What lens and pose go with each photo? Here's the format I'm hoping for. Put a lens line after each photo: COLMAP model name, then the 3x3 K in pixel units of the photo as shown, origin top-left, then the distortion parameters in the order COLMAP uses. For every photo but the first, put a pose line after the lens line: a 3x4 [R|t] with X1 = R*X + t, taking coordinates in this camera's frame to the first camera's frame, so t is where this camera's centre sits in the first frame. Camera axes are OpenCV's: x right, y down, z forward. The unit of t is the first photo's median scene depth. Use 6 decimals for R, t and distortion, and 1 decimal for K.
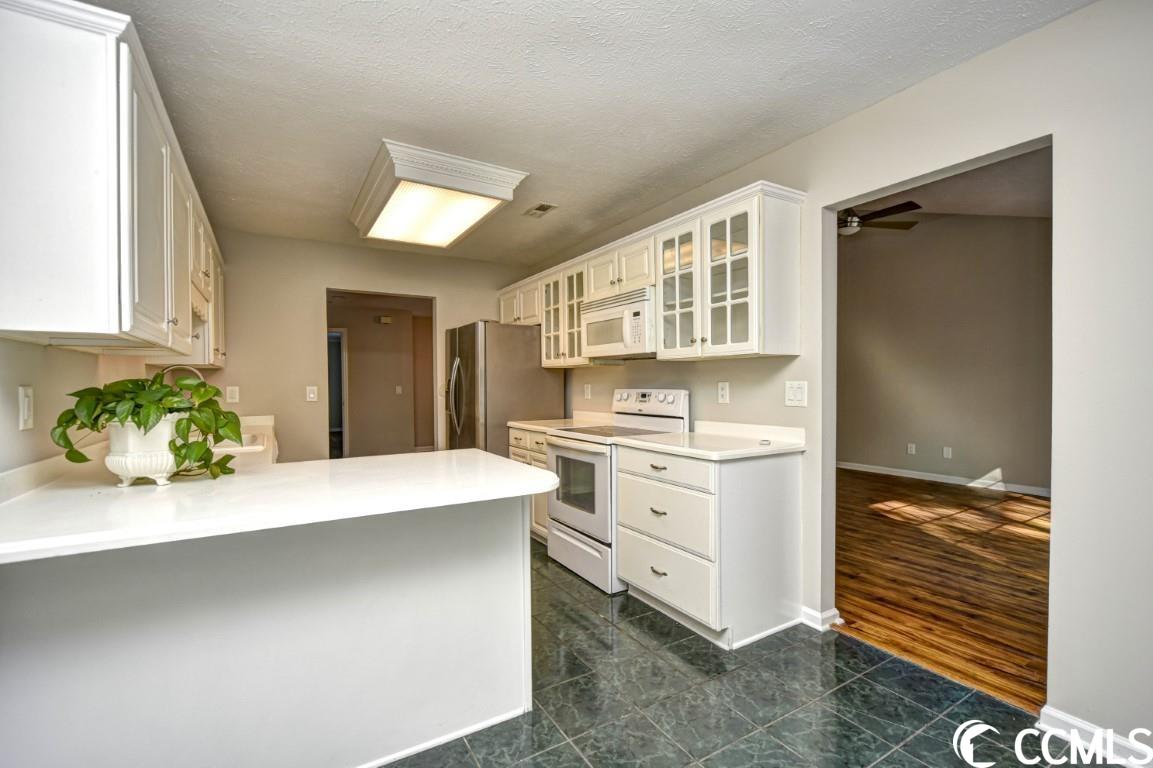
lens RADIAL K [[510.9, 0, 578.6], [0, 510.9, 392.4], [0, 0, 1]] dist [0.002466, -0.004770]
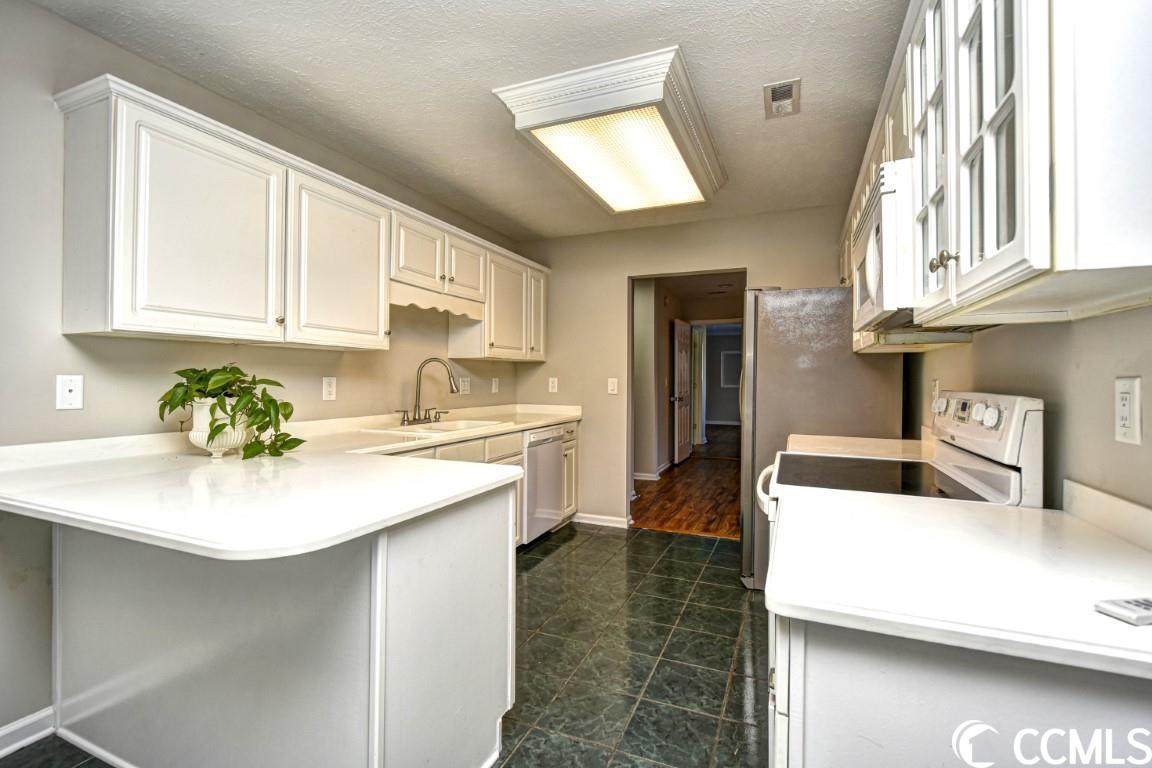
lens RADIAL K [[508.0, 0, 583.1], [0, 508.0, 386.0], [0, 0, 1]] dist [0.001571, -0.000137]
pose [[0.582017, 0.023621, -0.812833, 0.324806], [-0.022761, 0.999660, 0.012753, -0.010861], [0.812858, 0.011078, 0.582356, 0.499667]]
